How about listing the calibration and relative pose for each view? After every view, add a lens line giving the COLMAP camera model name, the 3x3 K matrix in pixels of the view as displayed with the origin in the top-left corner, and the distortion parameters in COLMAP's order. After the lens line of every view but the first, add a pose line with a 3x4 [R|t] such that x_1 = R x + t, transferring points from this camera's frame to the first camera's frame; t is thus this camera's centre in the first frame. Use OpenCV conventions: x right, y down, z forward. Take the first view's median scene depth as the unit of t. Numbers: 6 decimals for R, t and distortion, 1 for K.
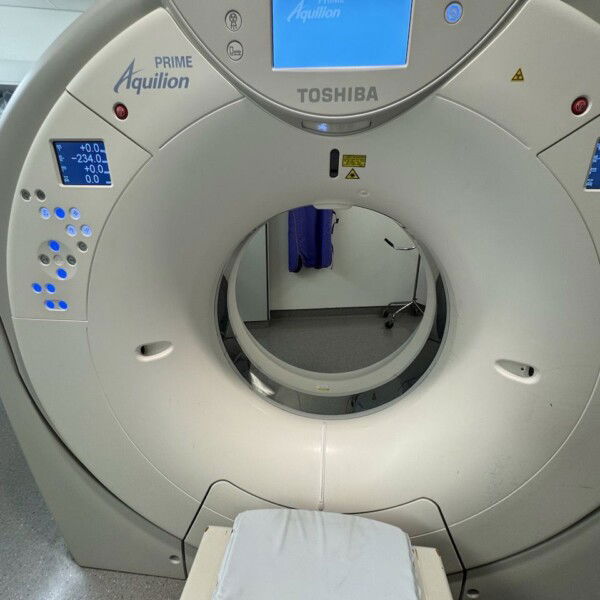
lens RADIAL K [[340.4, 0, 304.4], [0, 340.4, 305.0], [0, 0, 1]] dist [-0.008487, 0.004050]
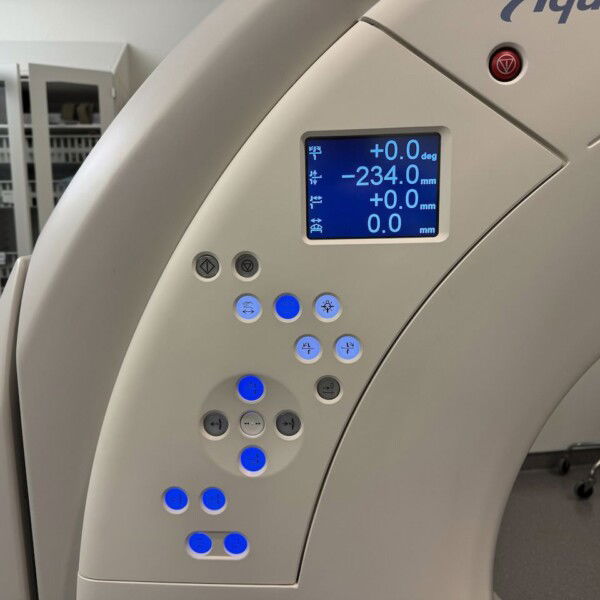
lens RADIAL K [[583.2, 0, 298.0], [0, 583.2, 298.9], [0, 0, 1]] dist [0.038154, 0.000000]
pose [[0.998869, -0.029588, 0.037211, -0.761209], [0.037356, 0.972614, -0.229404, -0.128435], [-0.029405, 0.230534, 0.972620, 0.347945]]
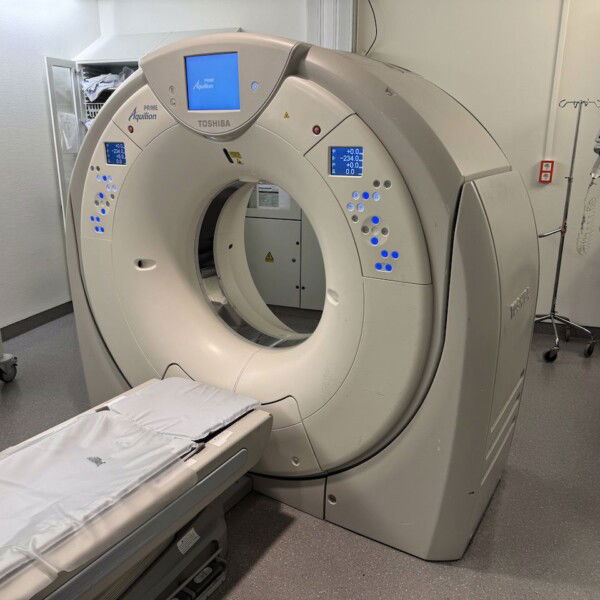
lens RADIAL K [[583.2, 0, 300.8], [0, 583.2, 299.6], [0, 0, 1]] dist [0.038154, 0.000000]
pose [[0.894000, 0.119221, -0.431914, 1.809835], [-0.147995, 0.988421, -0.033497, 0.355405], [0.422919, 0.093867, 0.901292, -1.471075]]
